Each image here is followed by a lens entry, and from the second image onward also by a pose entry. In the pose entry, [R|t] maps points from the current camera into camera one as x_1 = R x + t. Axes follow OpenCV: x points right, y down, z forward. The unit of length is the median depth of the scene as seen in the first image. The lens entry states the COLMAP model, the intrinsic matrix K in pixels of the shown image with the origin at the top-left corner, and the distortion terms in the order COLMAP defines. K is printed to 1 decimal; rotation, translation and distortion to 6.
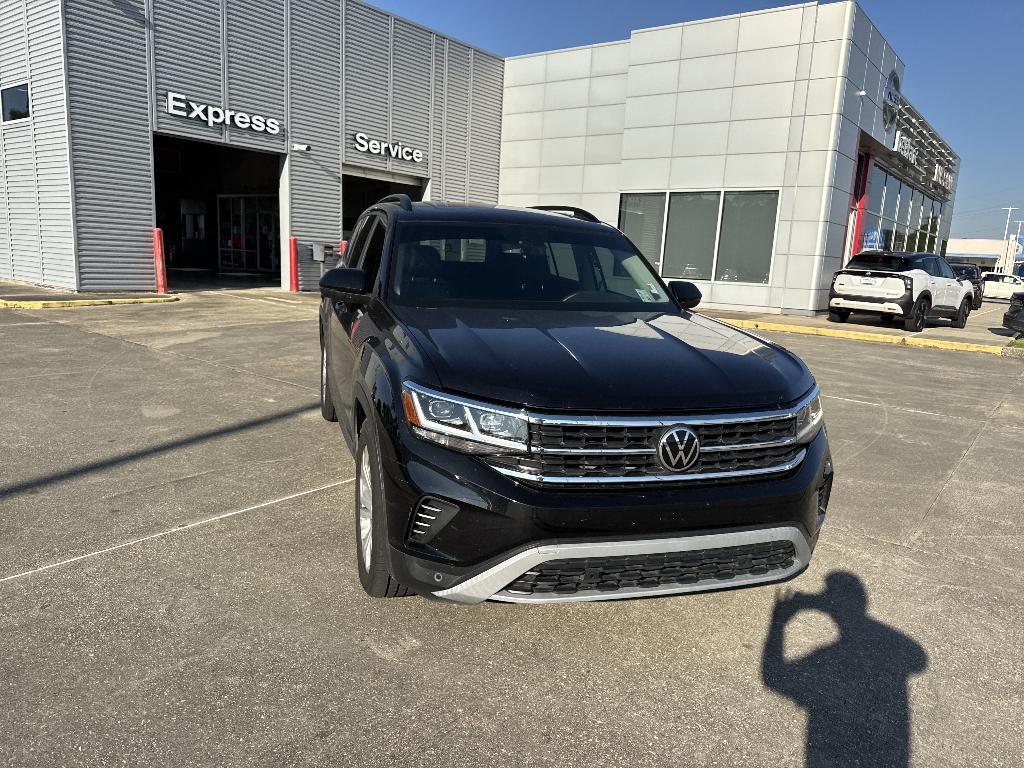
lens RADIAL K [[723.6, 0, 512.8], [0, 723.6, 383.8], [0, 0, 1]] dist [0.077195, -0.125913]
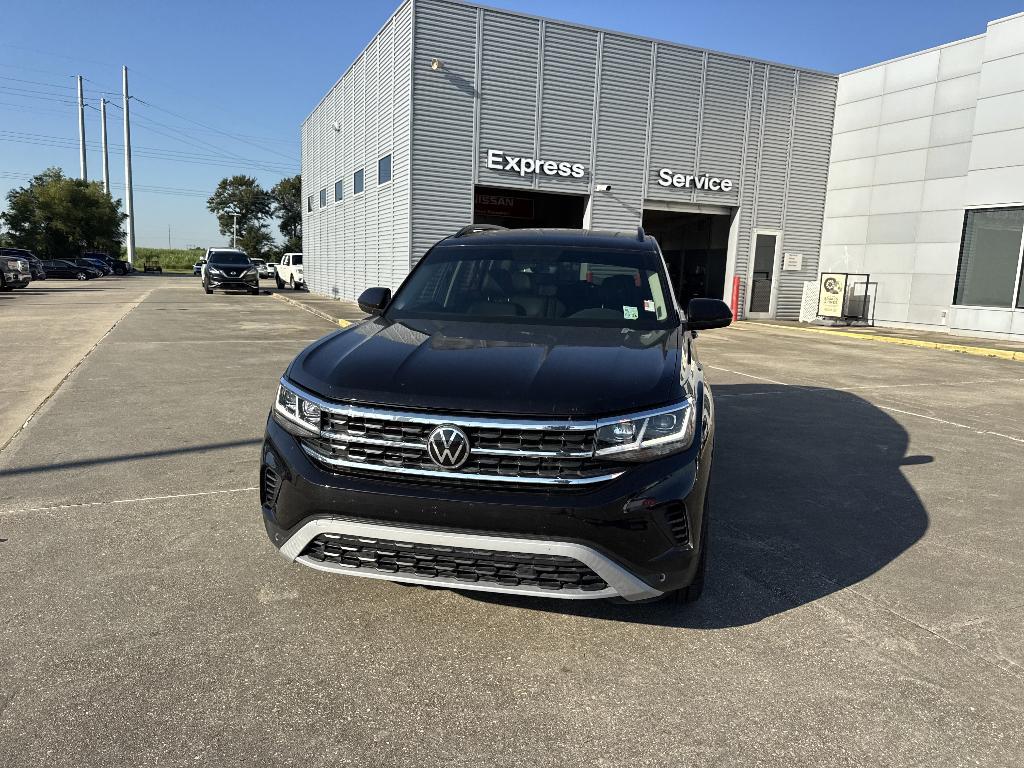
lens RADIAL K [[716.8, 0, 512.4], [0, 716.8, 379.4], [0, 0, 1]] dist [0.119296, -0.195045]
pose [[0.875341, 0.052528, -0.480644, 0.128636], [-0.076888, 0.996554, -0.031118, 0.002648], [0.477353, 0.064194, 0.876363, 0.019776]]
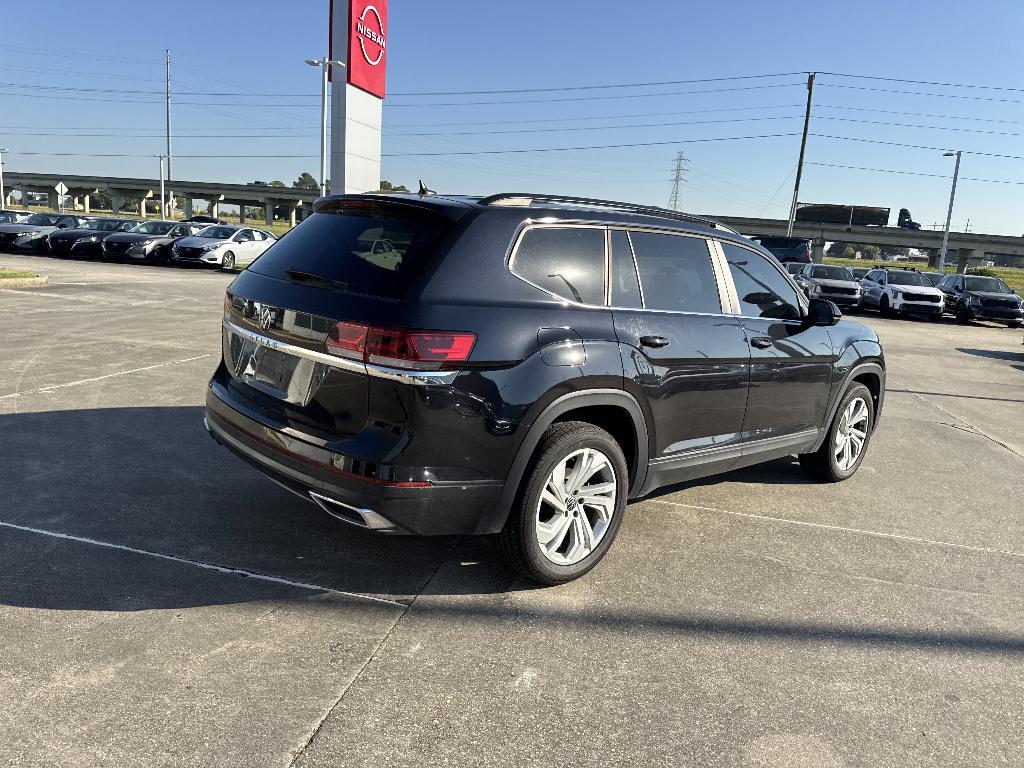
lens RADIAL K [[729.2, 0, 514.5], [0, 729.2, 379.1], [0, 0, 1]] dist [0.038833, -0.043900]
pose [[-0.420702, -0.252010, 0.871494, -0.266515], [0.072516, 0.948227, 0.309204, -0.107690], [-0.904296, 0.193280, -0.380646, 0.468783]]
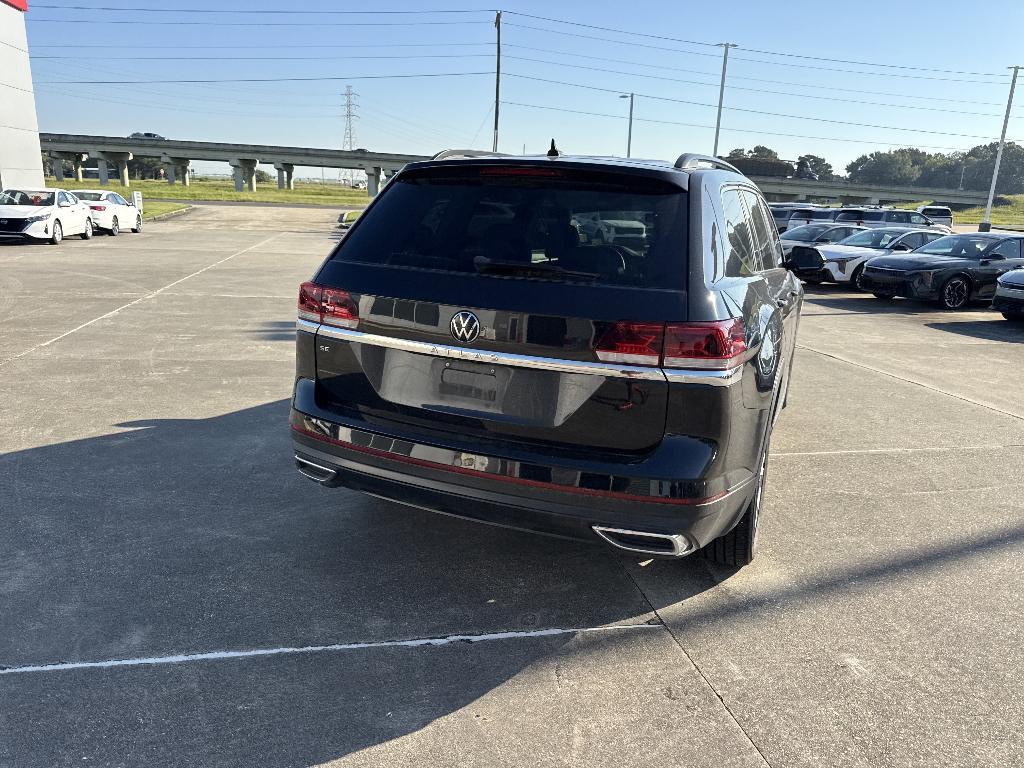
lens RADIAL K [[729.7, 0, 516.0], [0, 729.7, 387.5], [0, 0, 1]] dist [0.047768, -0.061647]
pose [[-0.760918, -0.242016, 0.602024, -0.164669], [0.039234, 0.908974, 0.415002, -0.119343], [-0.647661, 0.339402, -0.682159, 0.556991]]
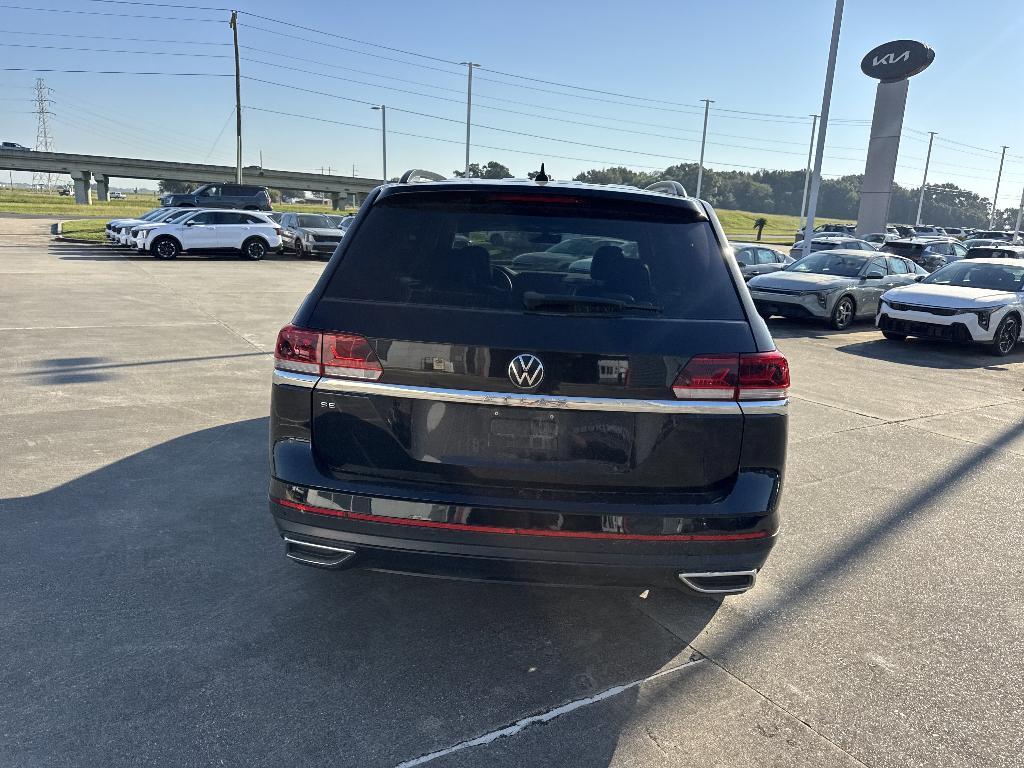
lens RADIAL K [[727.5, 0, 520.4], [0, 727.5, 372.7], [0, 0, 1]] dist [0.049183, -0.054958]
pose [[-0.933927, -0.162880, 0.318200, -0.101395], [-0.028519, 0.921271, 0.387875, -0.120570], [-0.356326, 0.353172, -0.865044, 0.574670]]
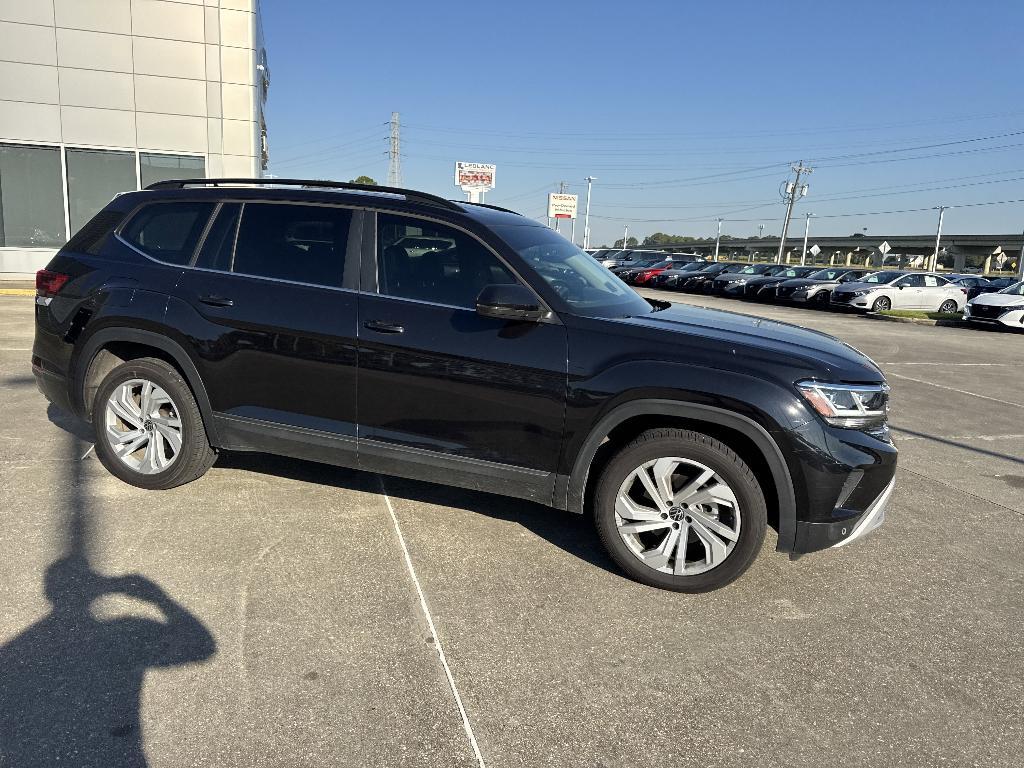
lens RADIAL K [[723.6, 0, 512.8], [0, 723.6, 383.8], [0, 0, 1]] dist [0.077195, -0.125913]
pose [[0.588209, -0.174420, 0.789676, -0.224891], [0.131626, 0.984093, 0.119317, -0.034003], [-0.797925, 0.033759, 0.601811, 0.111704]]
